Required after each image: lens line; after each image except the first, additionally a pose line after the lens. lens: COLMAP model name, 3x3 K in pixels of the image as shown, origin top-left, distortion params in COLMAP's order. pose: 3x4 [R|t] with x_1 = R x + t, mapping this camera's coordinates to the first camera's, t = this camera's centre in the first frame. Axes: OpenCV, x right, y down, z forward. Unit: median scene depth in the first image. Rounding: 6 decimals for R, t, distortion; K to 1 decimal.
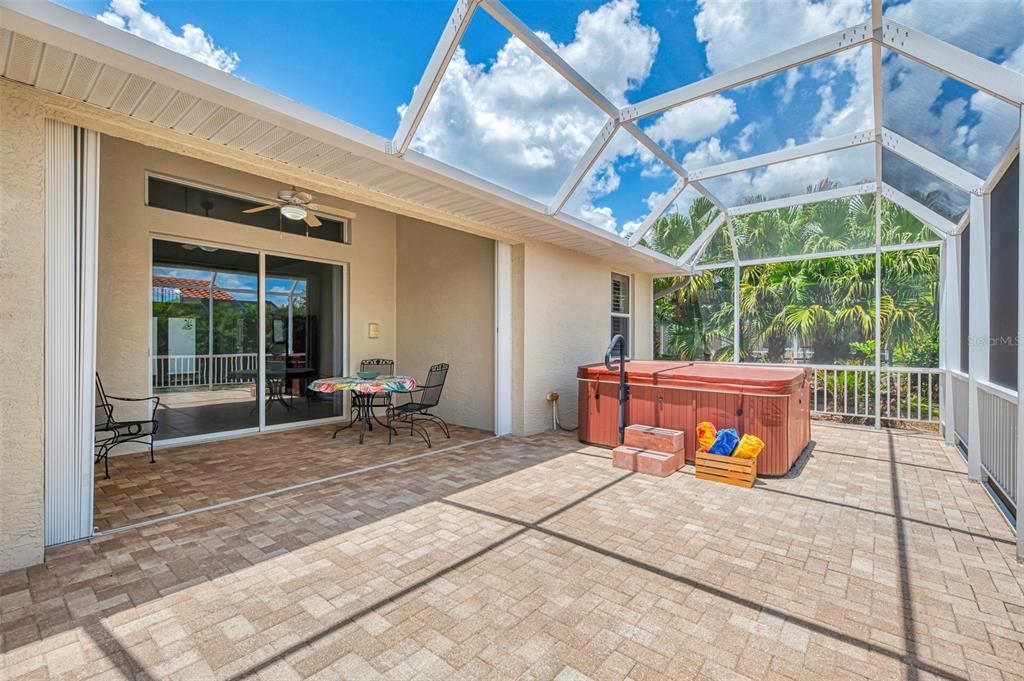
lens RADIAL K [[443.2, 0, 512.0], [0, 443.2, 340.5], [0, 0, 1]] dist [0.001785, -0.001182]
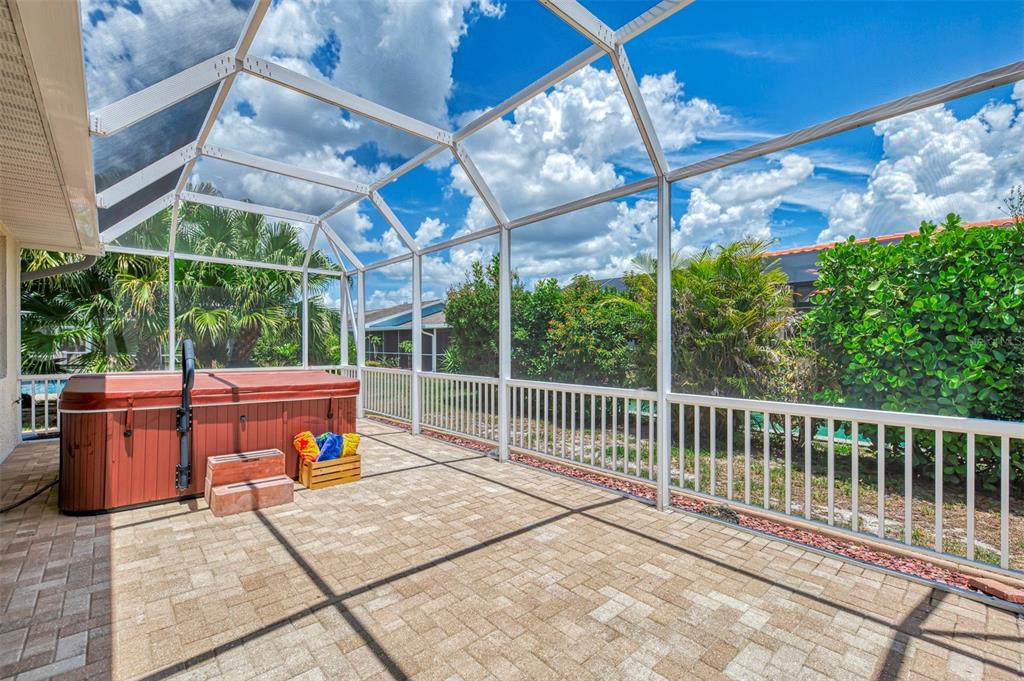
lens RADIAL K [[443.2, 0, 512.0], [0, 443.2, 340.5], [0, 0, 1]] dist [0.001785, -0.001182]
pose [[0.133862, 0.005432, 0.990985, -0.580239], [-0.006067, 0.999971, -0.004661, -0.017296], [-0.990981, -0.005388, 0.133891, 0.527742]]
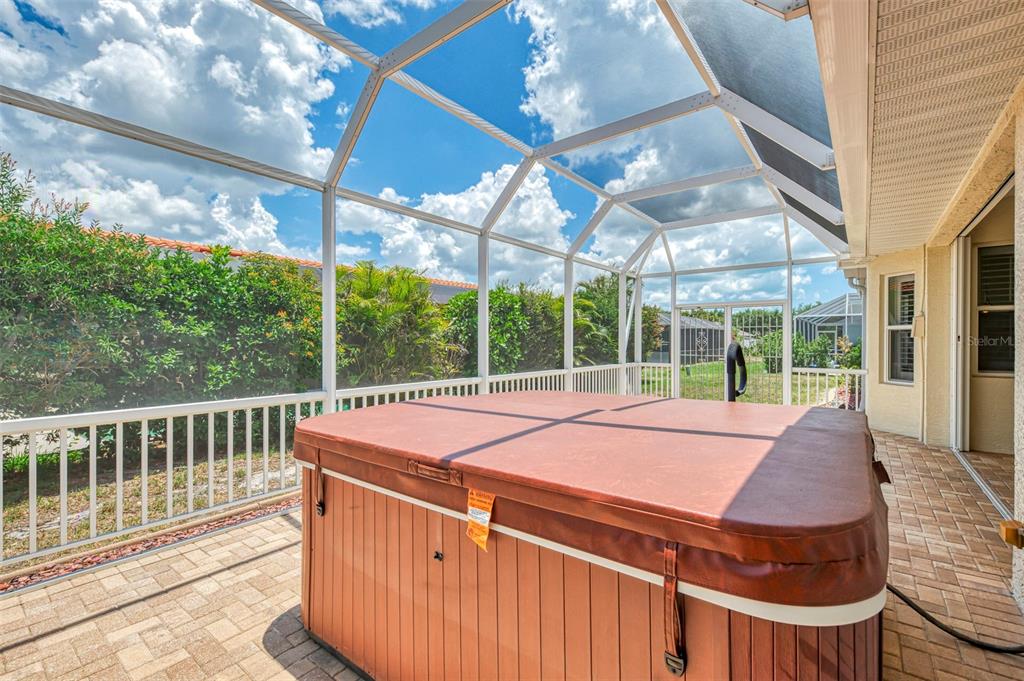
lens RADIAL K [[443.2, 0, 512.0], [0, 443.2, 340.5], [0, 0, 1]] dist [0.001785, -0.001182]
pose [[-0.999652, -0.002887, -0.026231, 0.787231], [-0.002658, 0.999958, -0.008748, -0.015002], [0.026255, -0.008675, -0.999618, 2.331019]]
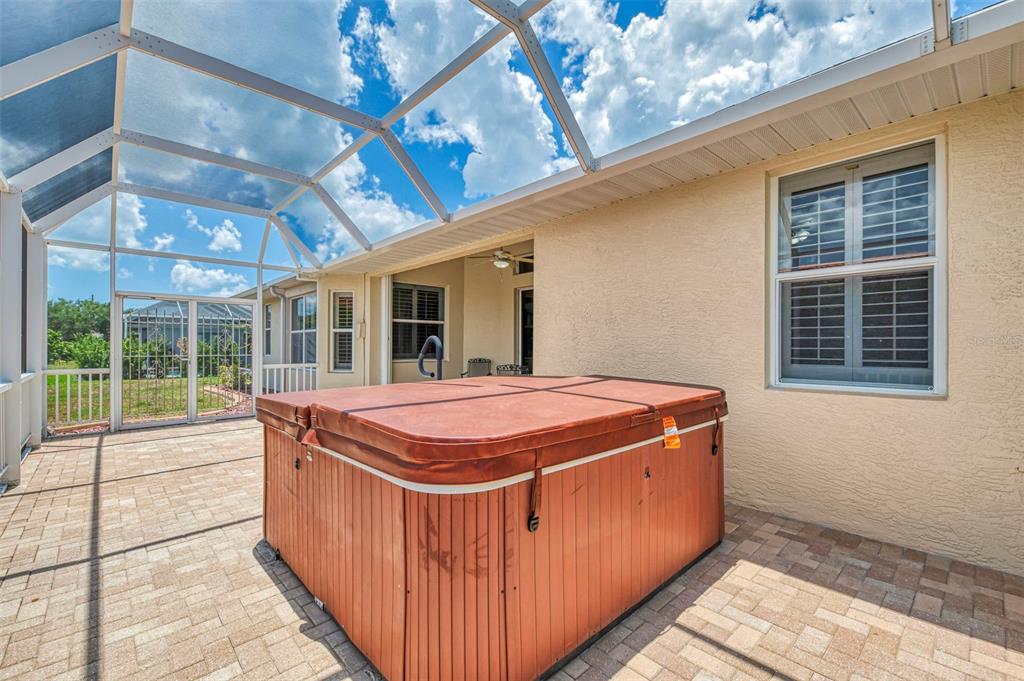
lens RADIAL K [[443.2, 0, 512.0], [0, 443.2, 340.5], [0, 0, 1]] dist [0.001785, -0.001182]
pose [[-0.127694, -0.018789, -0.991636, 1.508636], [0.000153, 0.999820, -0.018964, 0.016499], [0.991814, -0.002573, -0.127669, 1.770770]]
